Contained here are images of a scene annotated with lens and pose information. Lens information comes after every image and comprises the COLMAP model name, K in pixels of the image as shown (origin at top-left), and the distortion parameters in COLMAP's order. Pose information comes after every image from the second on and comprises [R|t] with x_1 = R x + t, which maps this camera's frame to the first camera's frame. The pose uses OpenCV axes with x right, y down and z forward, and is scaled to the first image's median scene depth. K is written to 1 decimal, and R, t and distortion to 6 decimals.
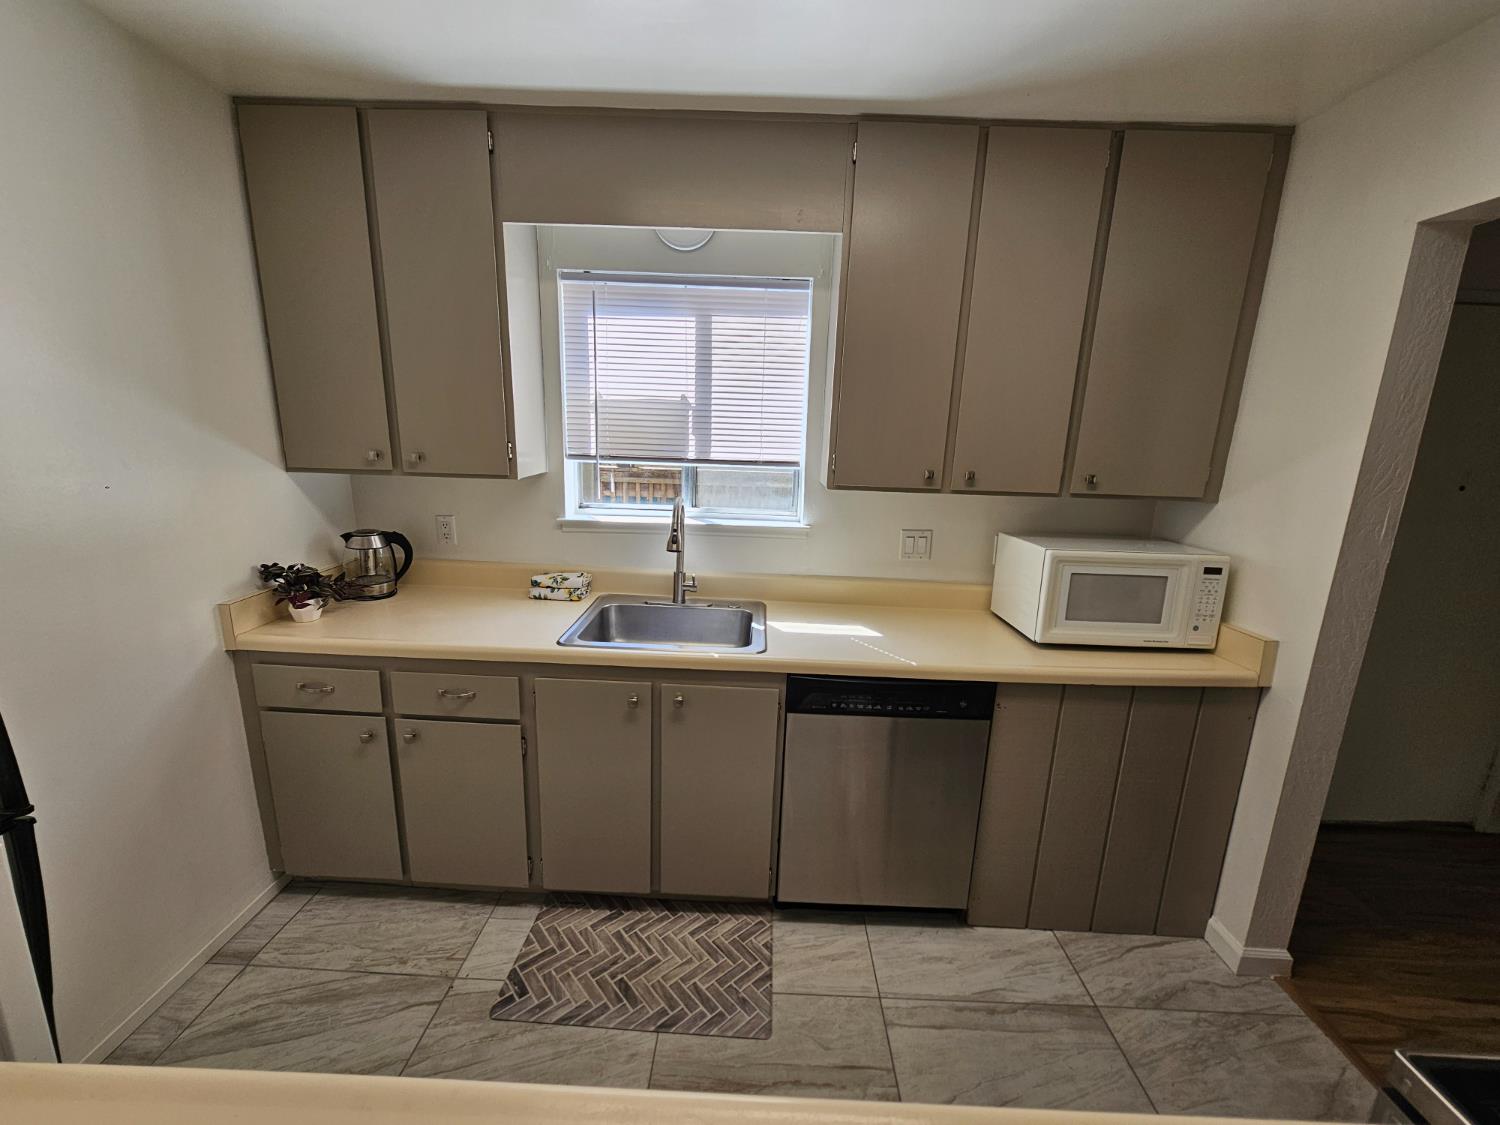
lens RADIAL K [[616.4, 0, 752.3], [0, 616.4, 557.5], [0, 0, 1]] dist [-0.009489, 0.003789]
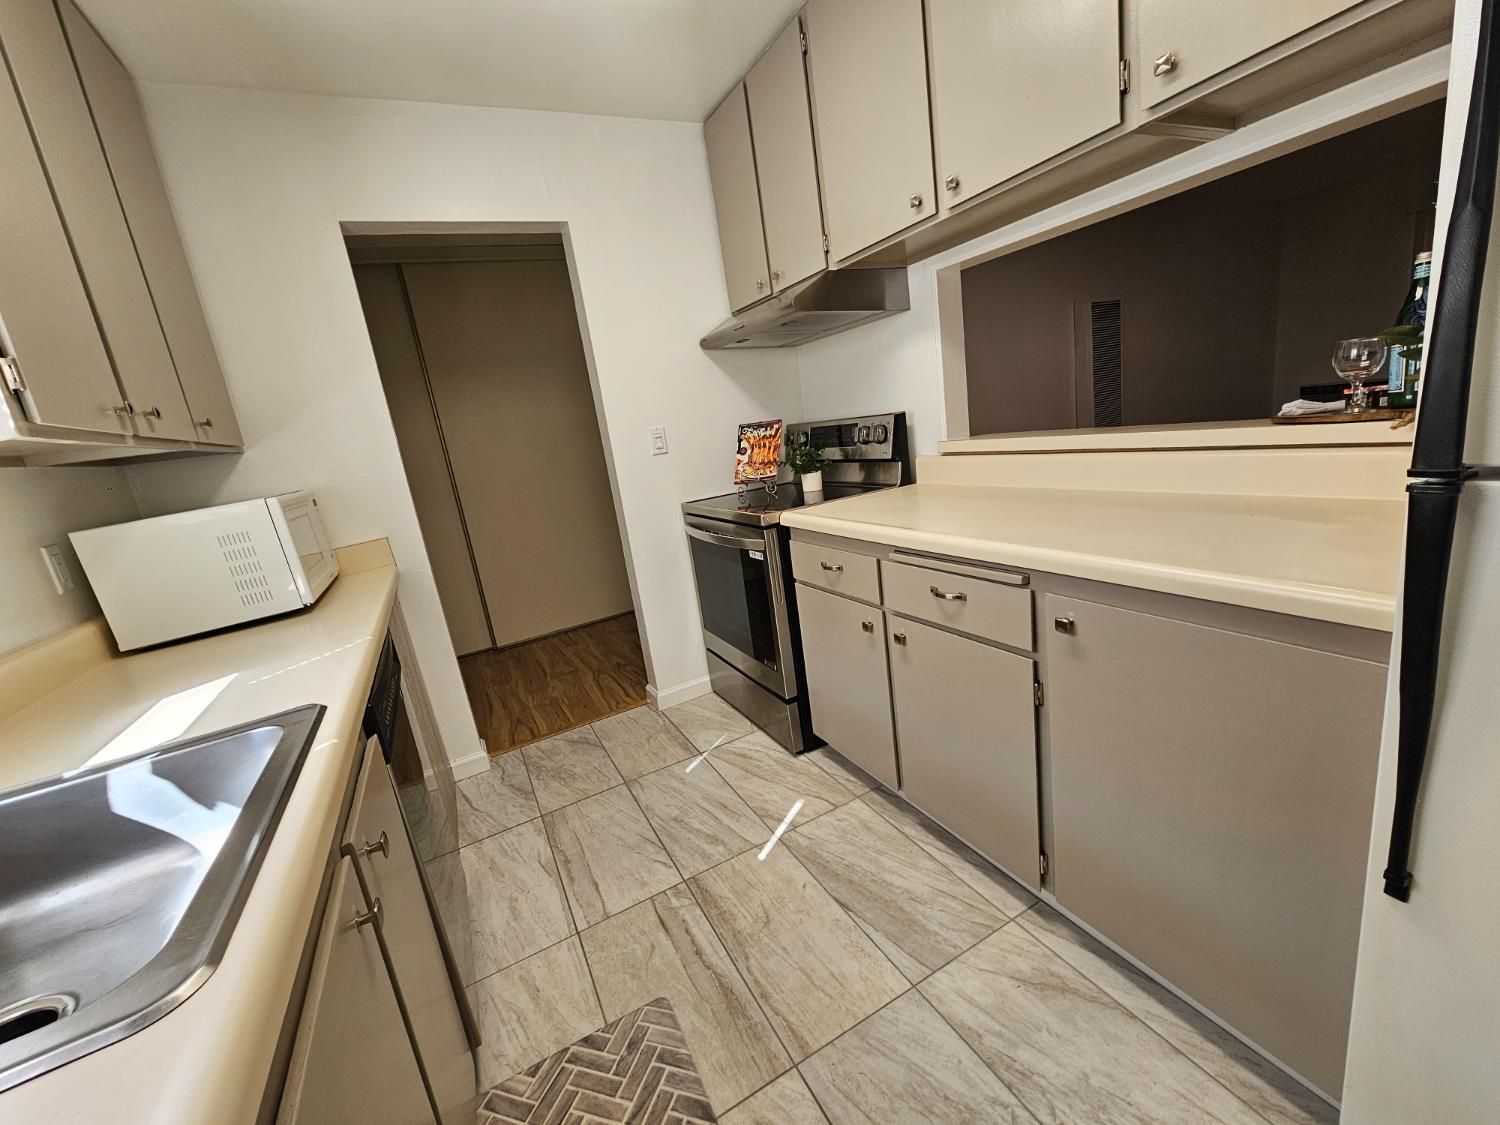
lens RADIAL K [[616.4, 0, 747.8], [0, 616.4, 563.9], [0, 0, 1]] dist [-0.009489, 0.003789]
pose [[-0.475584, -0.167802, 0.863517, -0.583600], [0.307260, 0.888121, 0.341808, -0.019512], [-0.824264, 0.427883, -0.370818, 0.831351]]
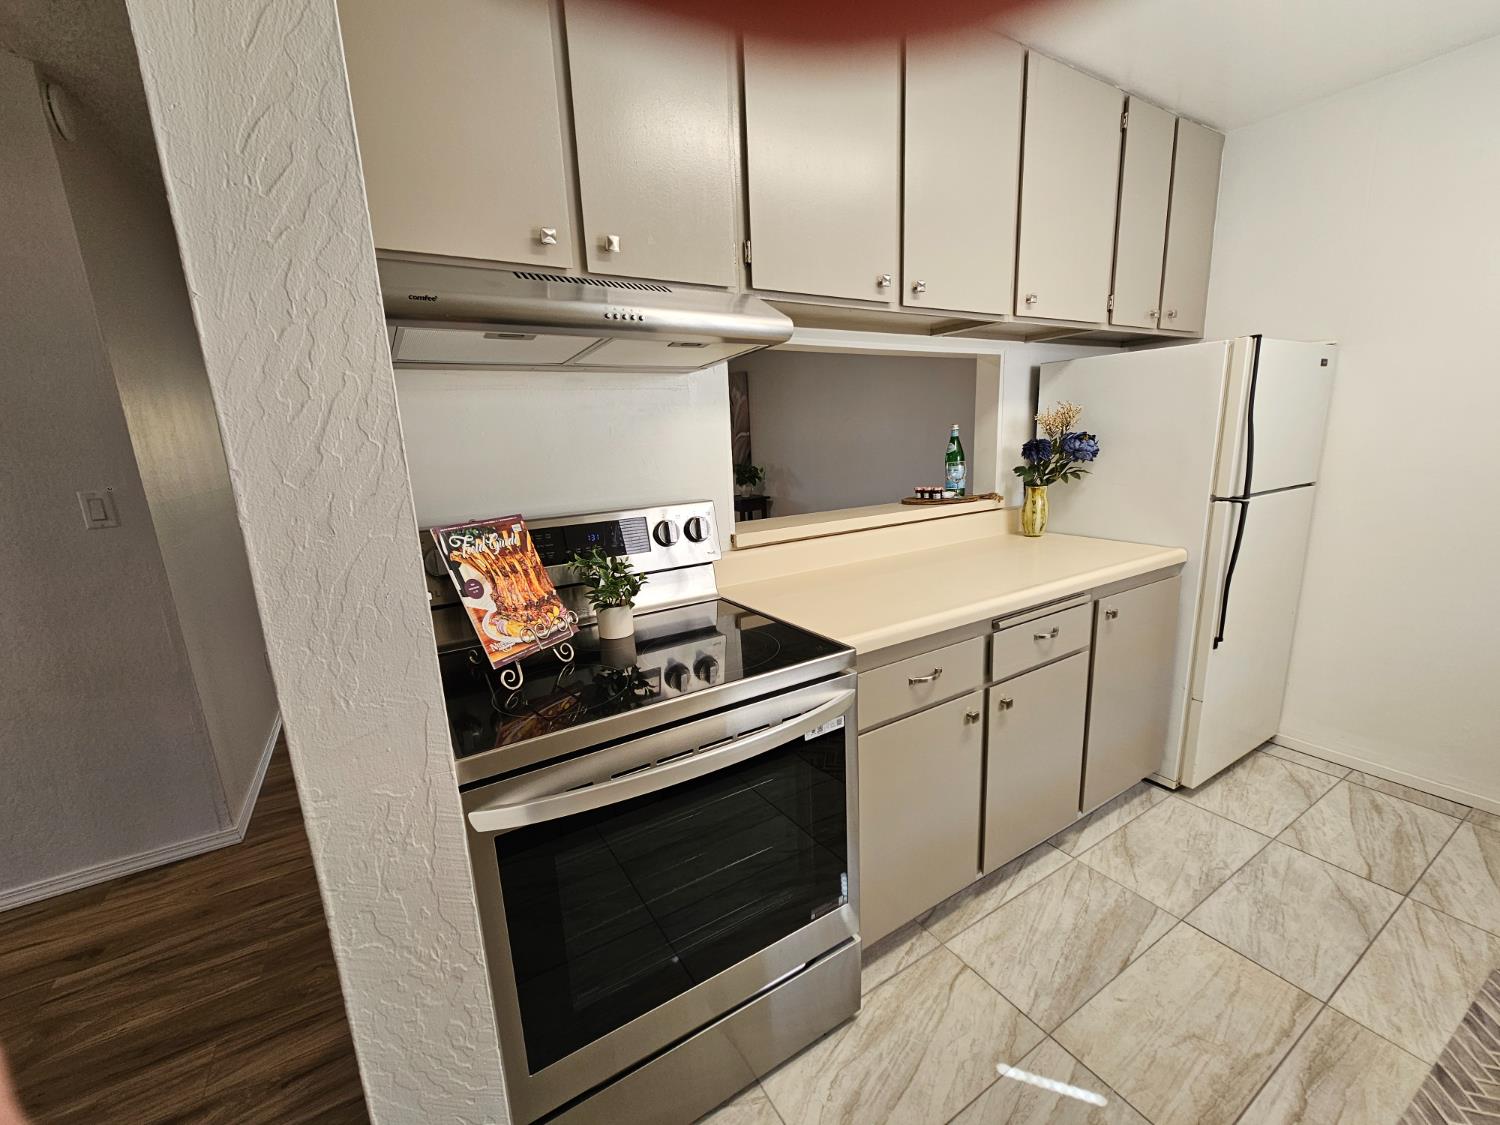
lens RADIAL K [[616.4, 0, 749.7], [0, 616.4, 561.5], [0, 0, 1]] dist [-0.009489, 0.003789]
pose [[-0.839476, 0.112337, -0.531658, 0.821764], [-0.101028, 0.929074, 0.355831, -0.028886], [0.533923, 0.352424, -0.768586, 0.785964]]
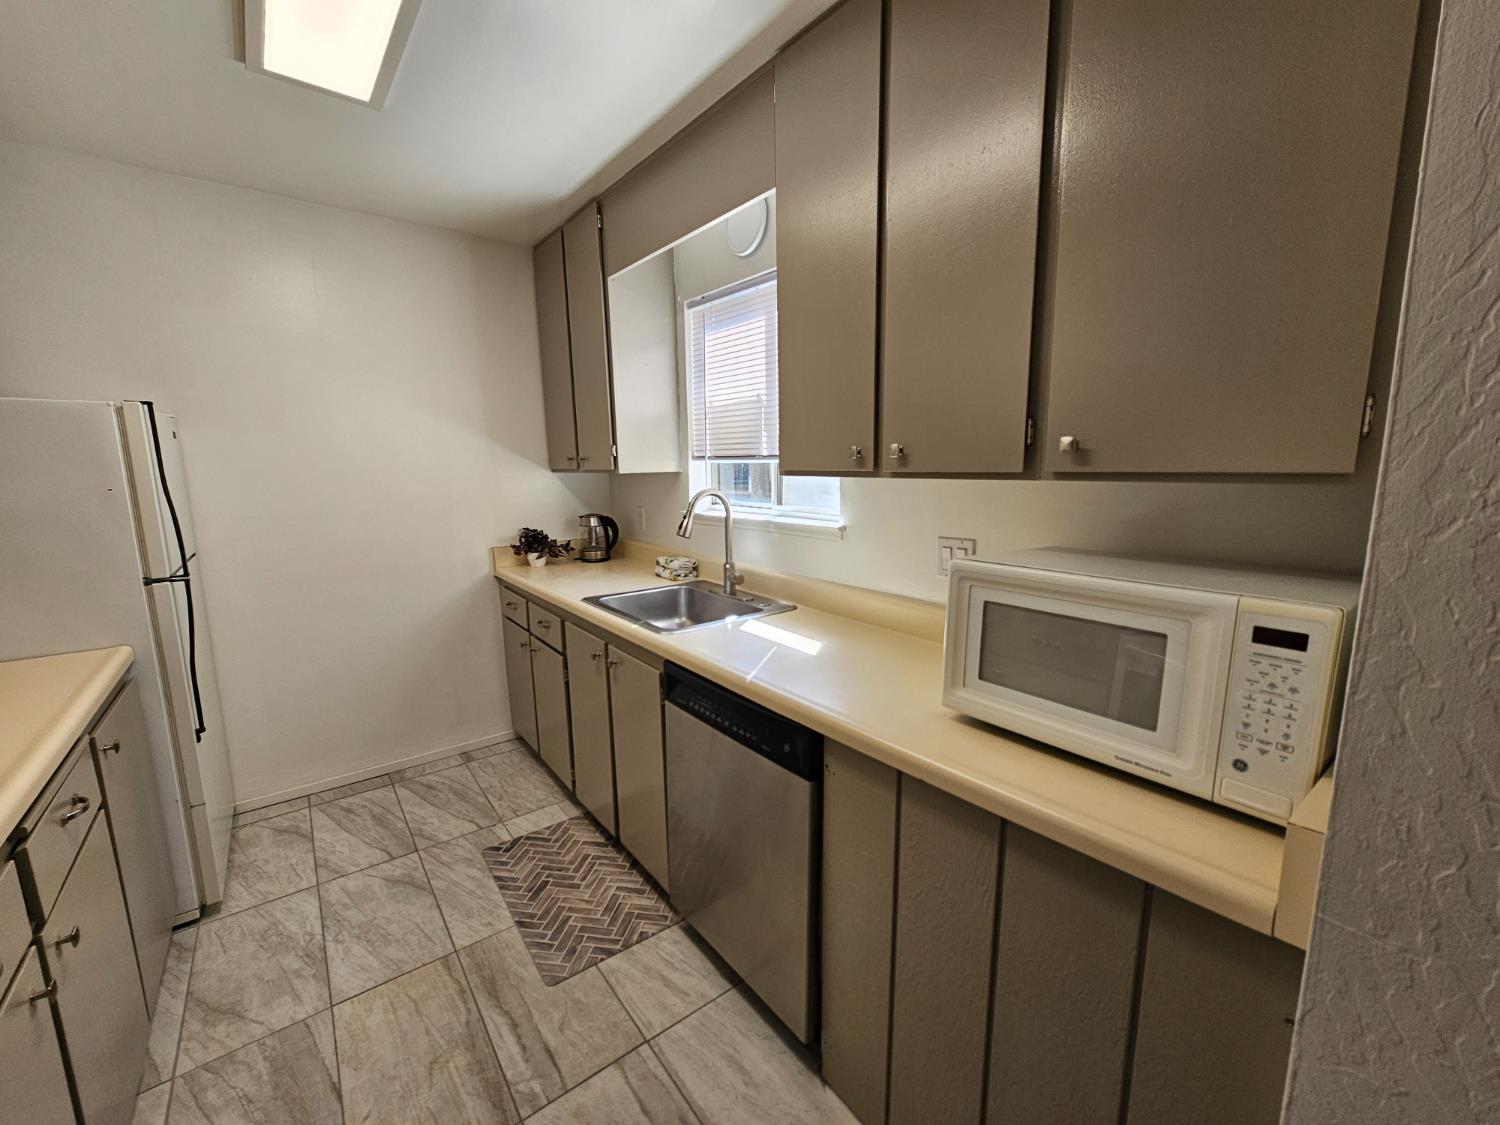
lens RADIAL K [[616.4, 0, 752.1], [0, 616.4, 560.7], [0, 0, 1]] dist [-0.009489, 0.003789]
pose [[0.630845, 0.084421, -0.771303, 0.854372], [-0.133008, 0.991115, -0.000306, 0.017445], [0.764424, 0.102782, 0.636468, 0.454023]]
